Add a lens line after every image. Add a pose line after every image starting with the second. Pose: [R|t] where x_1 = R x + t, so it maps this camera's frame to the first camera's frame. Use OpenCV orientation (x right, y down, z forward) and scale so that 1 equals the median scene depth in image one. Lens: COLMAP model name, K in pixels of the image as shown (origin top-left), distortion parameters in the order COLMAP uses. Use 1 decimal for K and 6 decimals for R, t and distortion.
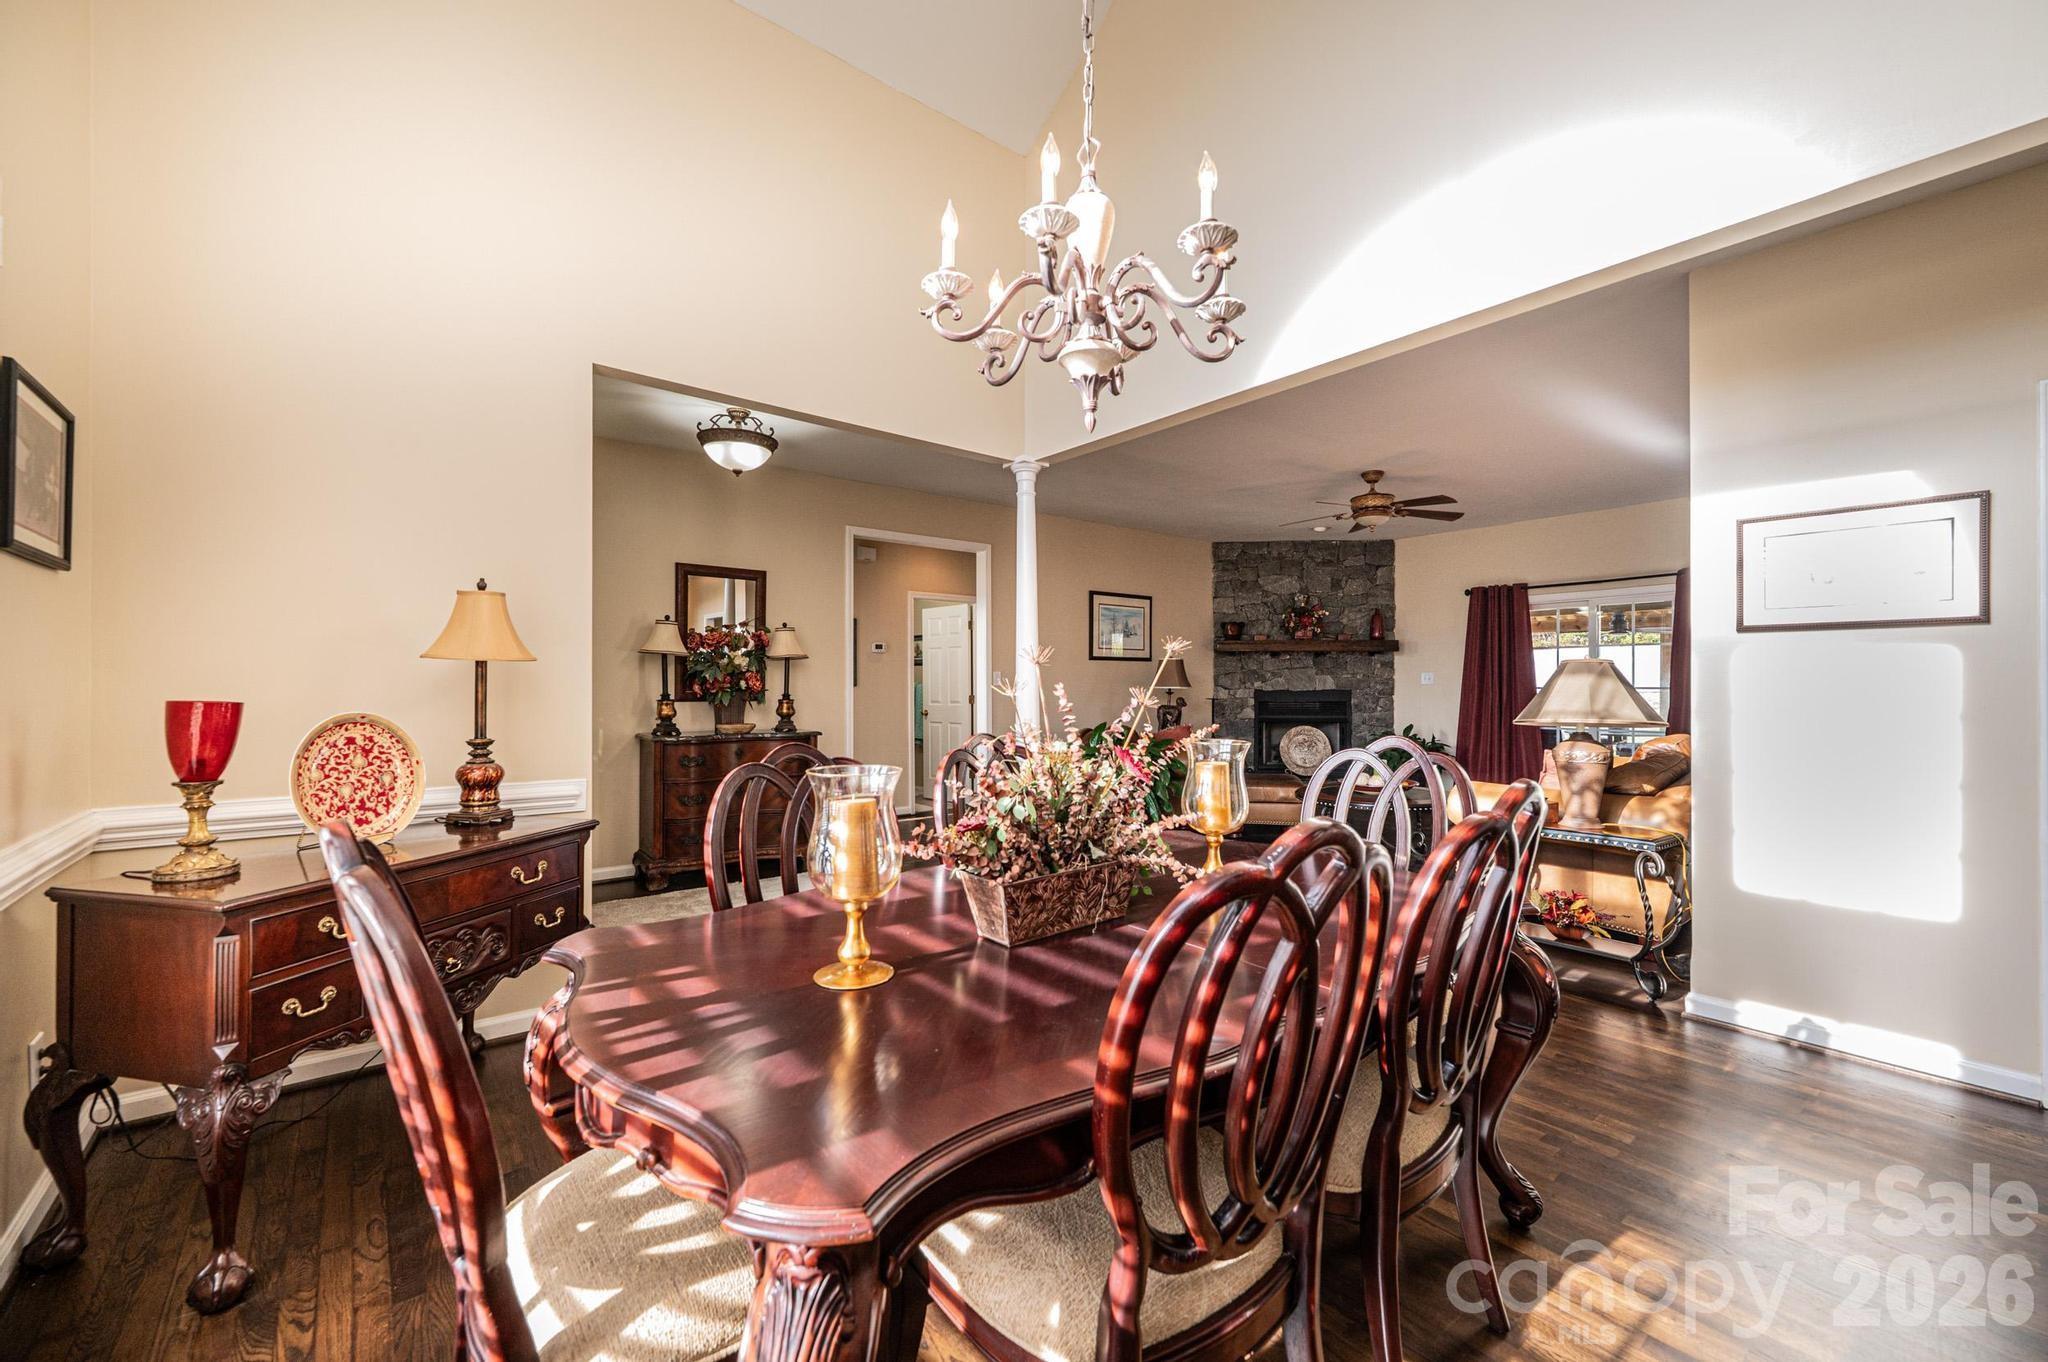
lens RADIAL K [[817.9, 0, 1022.2], [0, 817.9, 678.4], [0, 0, 1]] dist [-0.000123, 0.000000]
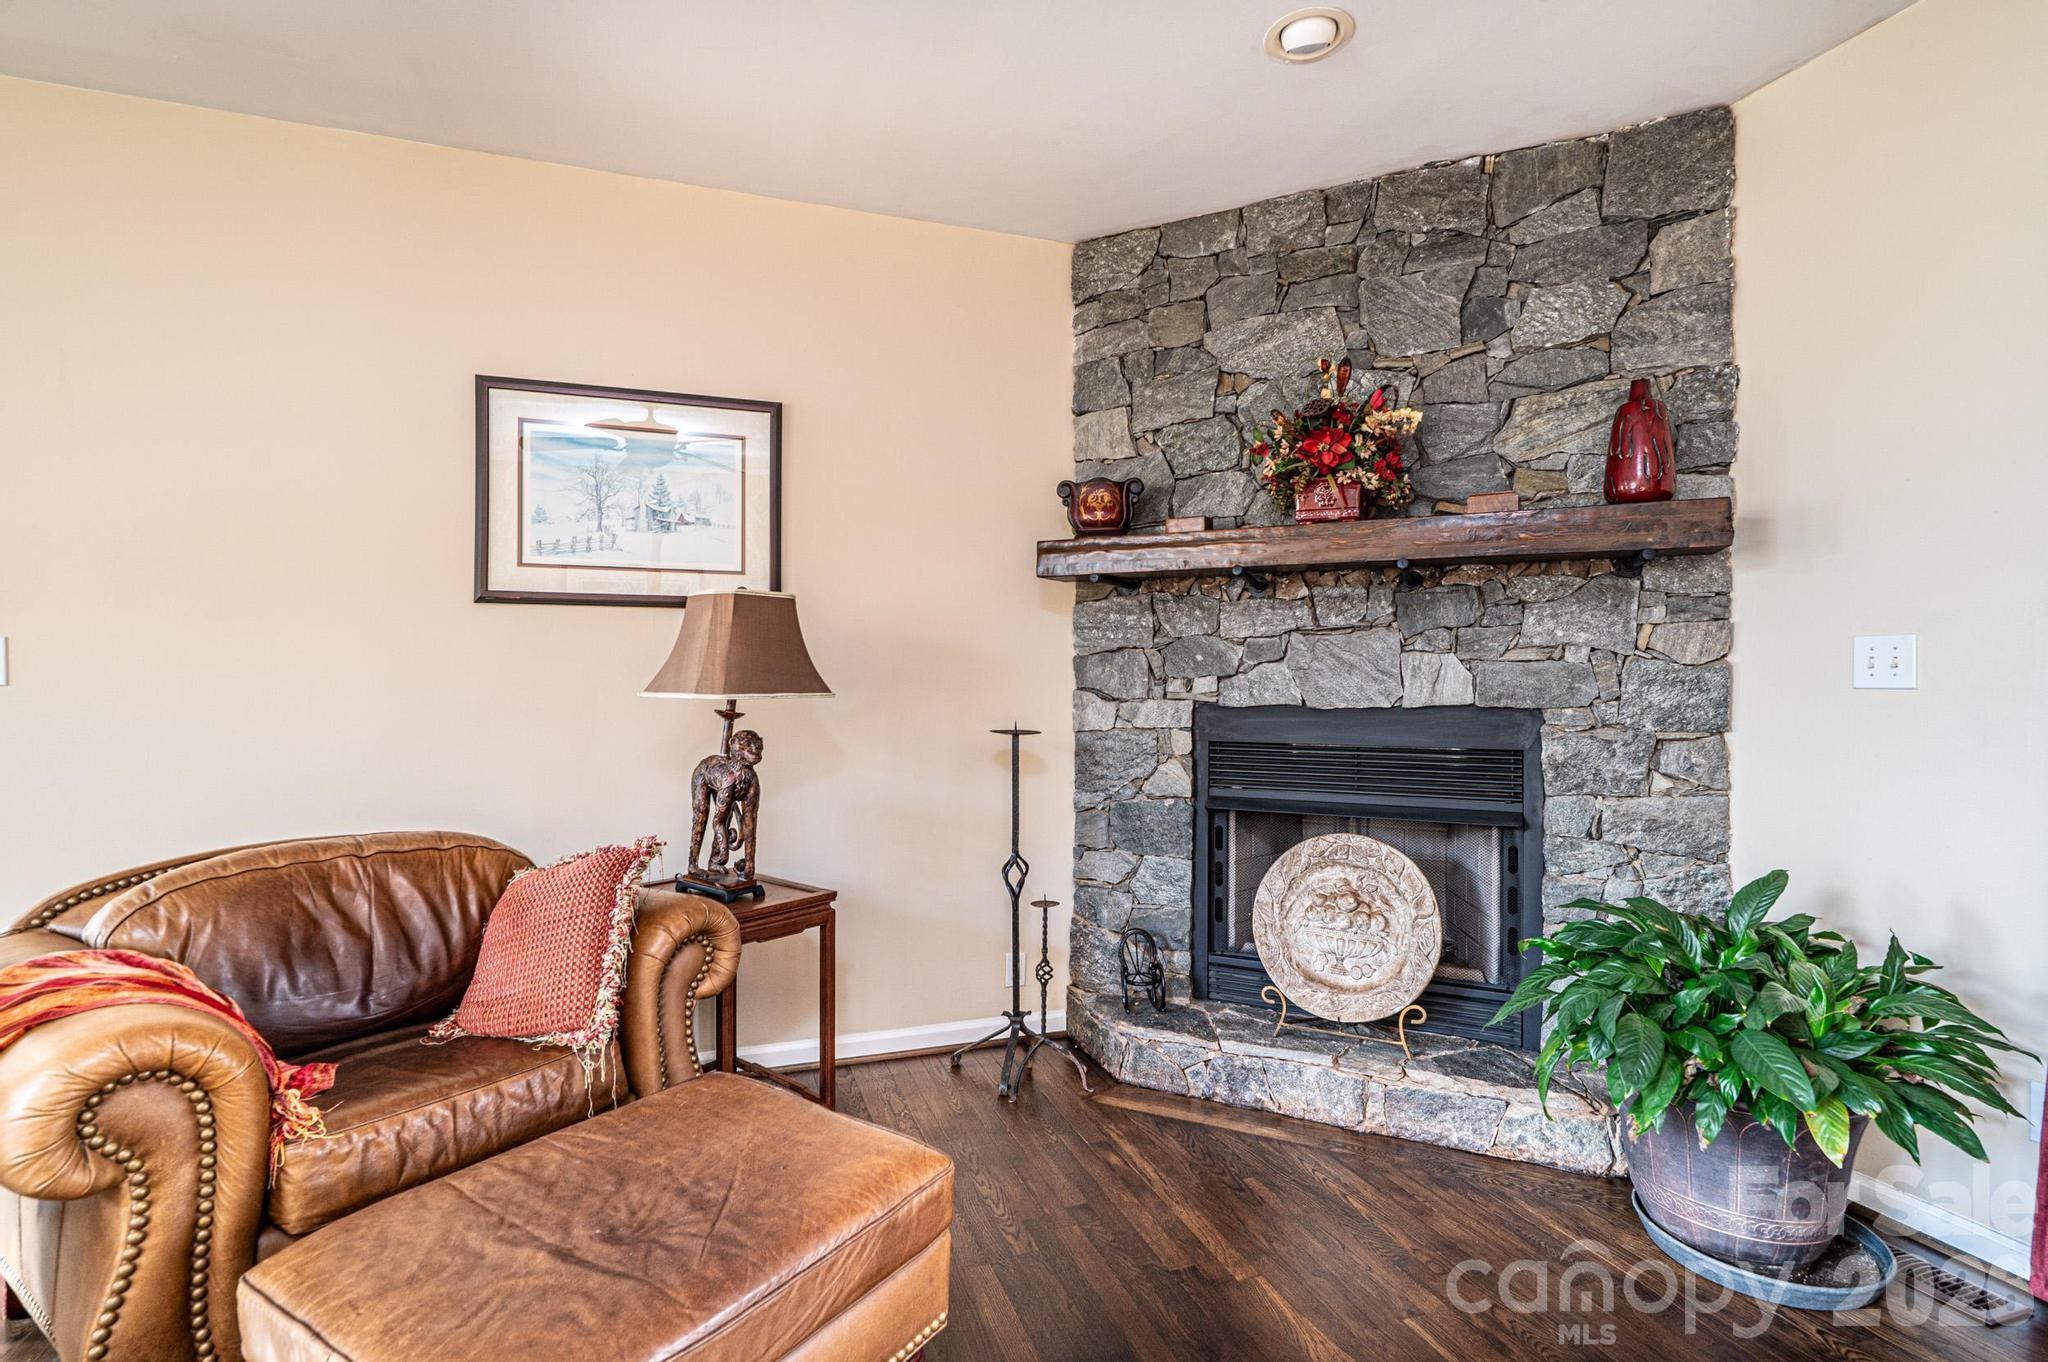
lens RADIAL K [[970.4, 0, 1027.0], [0, 970.4, 680.3], [0, 0, 1]] dist [-0.002609, -0.000596]
pose [[0.937563, 0.001223, -0.347814, 0.355964], [-0.000305, 0.999996, 0.002694, 0.004524], [0.347816, -0.002420, 0.937560, 0.649526]]
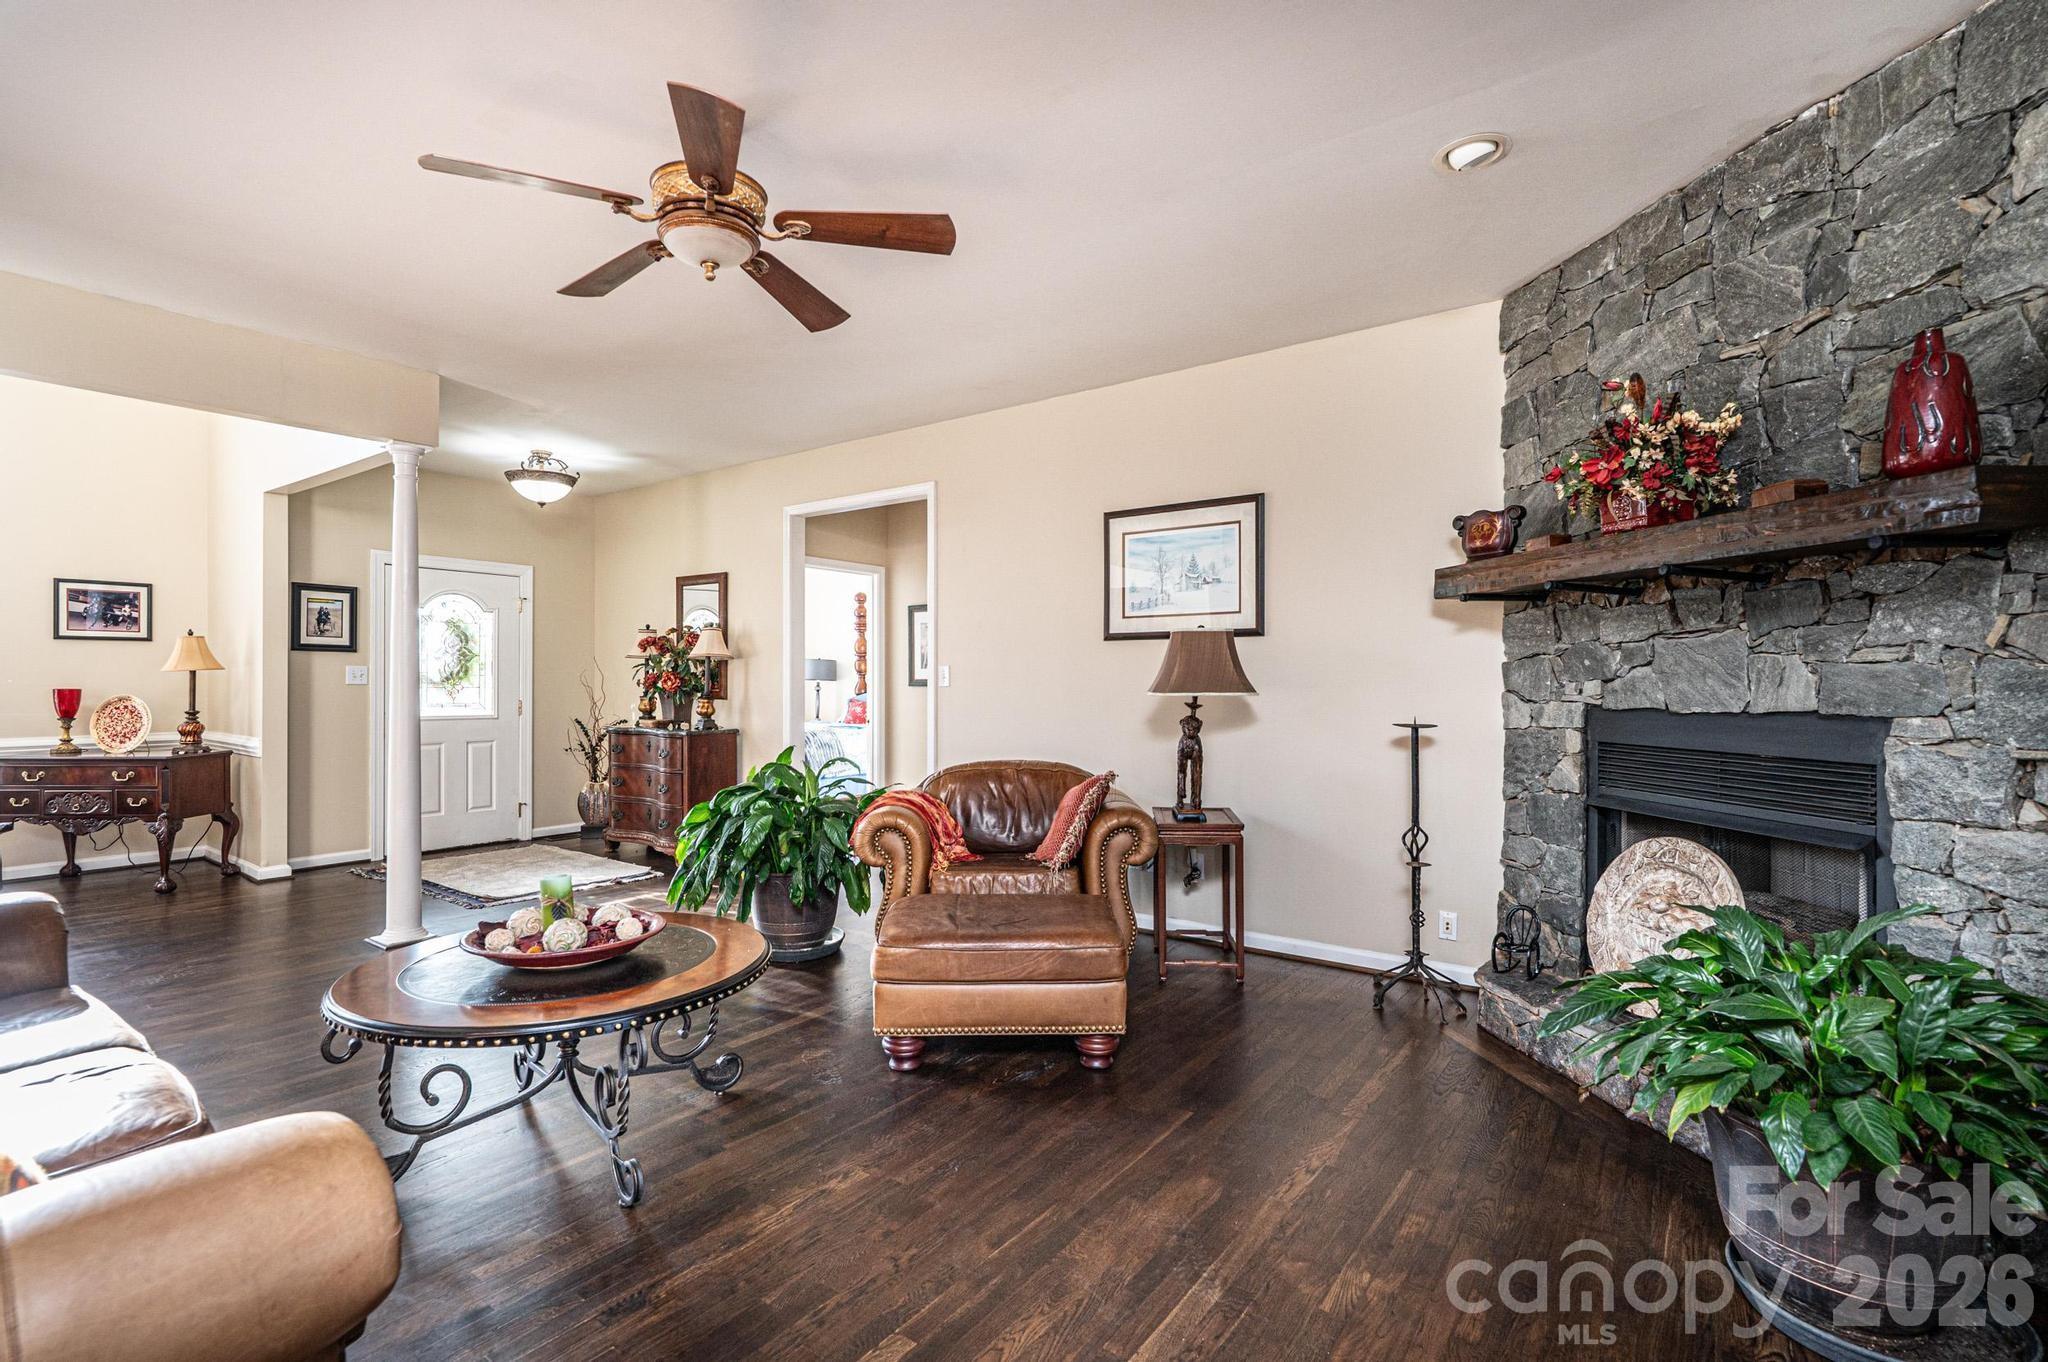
lens RADIAL K [[938.2, 0, 1015.1], [0, 938.2, 678.7], [0, 0, 1]] dist [0.002350, -0.000500]
pose [[0.243270, -0.002856, -0.969954, 0.597580], [0.004565, 0.999988, -0.001800, 0.003031], [0.969948, -0.003990, 0.243281, 0.701194]]
